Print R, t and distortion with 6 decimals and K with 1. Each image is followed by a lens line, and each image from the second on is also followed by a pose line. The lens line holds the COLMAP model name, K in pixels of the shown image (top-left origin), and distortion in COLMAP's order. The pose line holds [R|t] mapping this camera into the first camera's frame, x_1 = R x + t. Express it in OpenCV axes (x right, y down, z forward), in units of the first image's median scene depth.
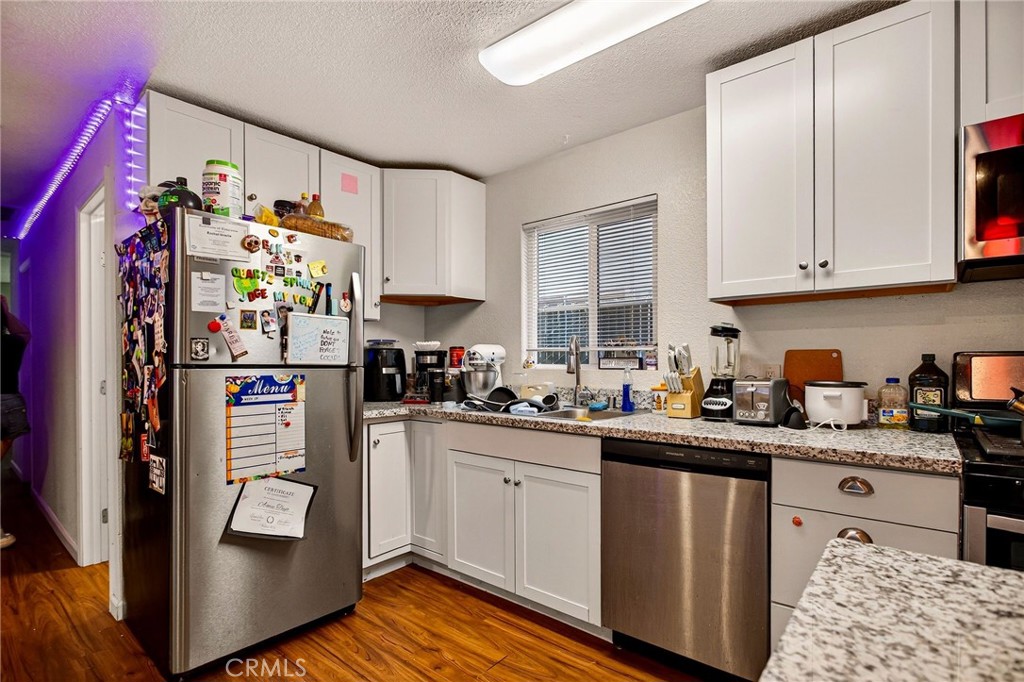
lens RADIAL K [[488.4, 0, 519.5], [0, 488.4, 363.3], [0, 0, 1]] dist [-0.010627, 0.003213]
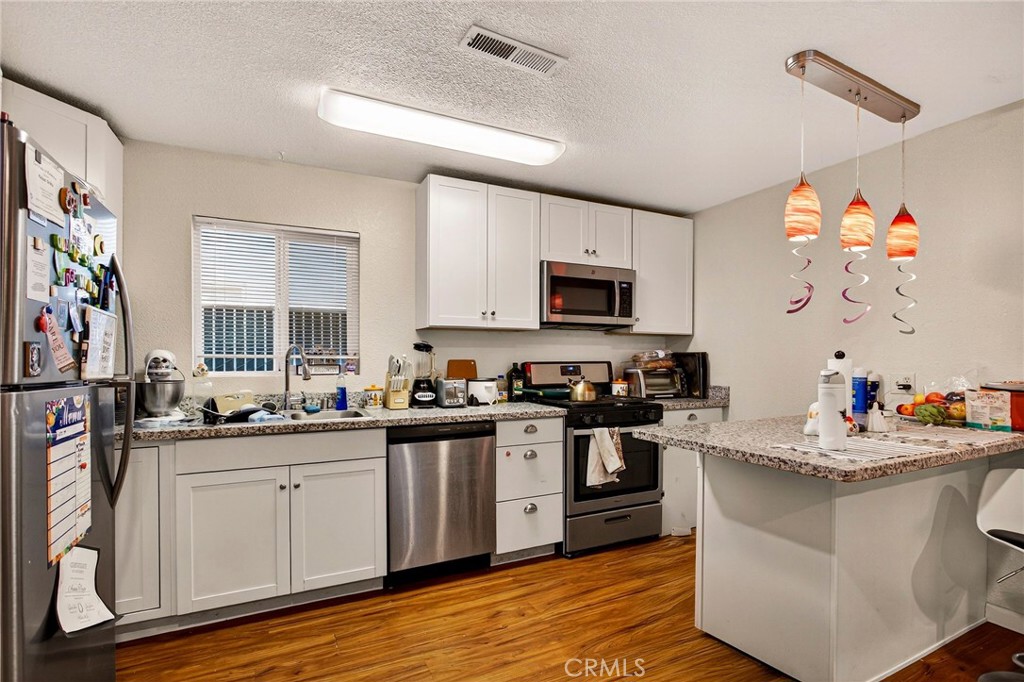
lens RADIAL K [[488.4, 0, 515.0], [0, 488.4, 364.4], [0, 0, 1]] dist [-0.010627, 0.003213]
pose [[0.410287, -0.006669, 0.911932, -0.853564], [0.005035, 0.999975, 0.005047, -0.020288], [-0.911942, 0.002520, 0.410311, 0.158277]]
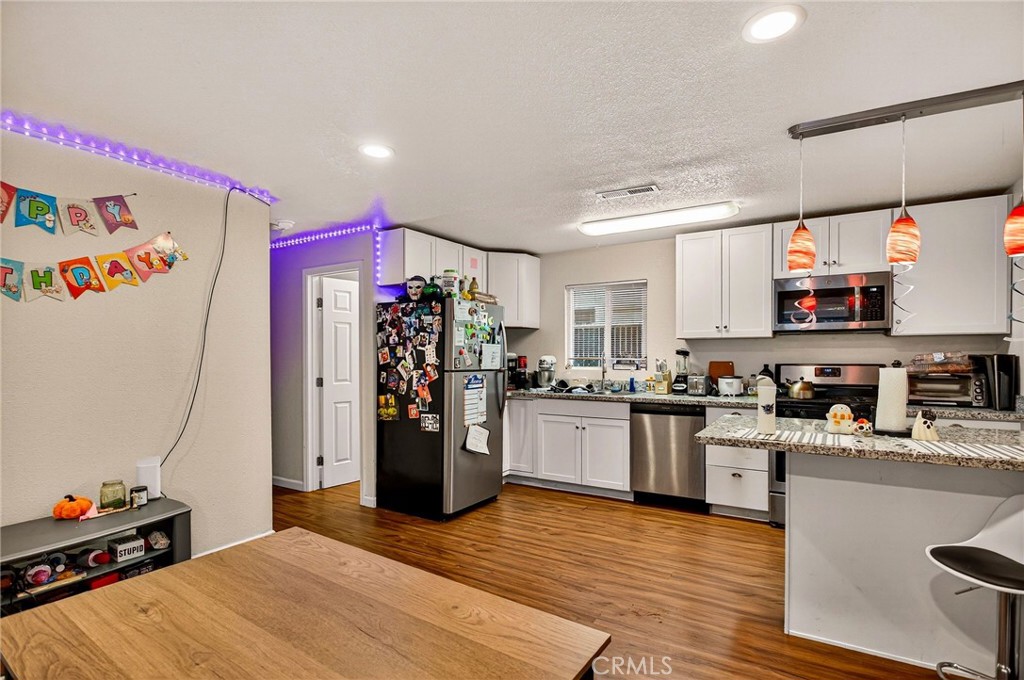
lens RADIAL K [[488.4, 0, 525.1], [0, 488.4, 357.9], [0, 0, 1]] dist [-0.010627, 0.003213]
pose [[0.988117, -0.001255, 0.153699, -0.608970], [0.001000, 0.999998, 0.001738, -0.048839], [-0.153701, -0.001564, 0.988116, -1.034293]]
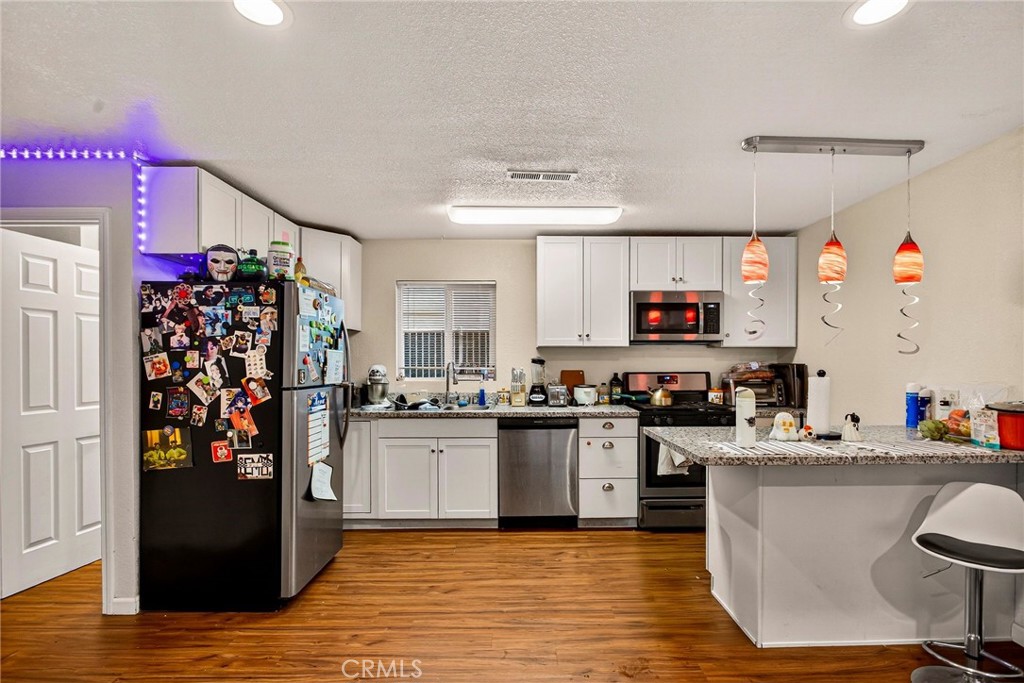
lens RADIAL K [[488.4, 0, 523.5], [0, 488.4, 363.9], [0, 0, 1]] dist [-0.010627, 0.003213]
pose [[0.762567, -0.002452, 0.646904, -0.971424], [0.002904, 0.999996, 0.000368, -0.058994], [-0.646902, 0.001597, 0.762571, -0.509807]]
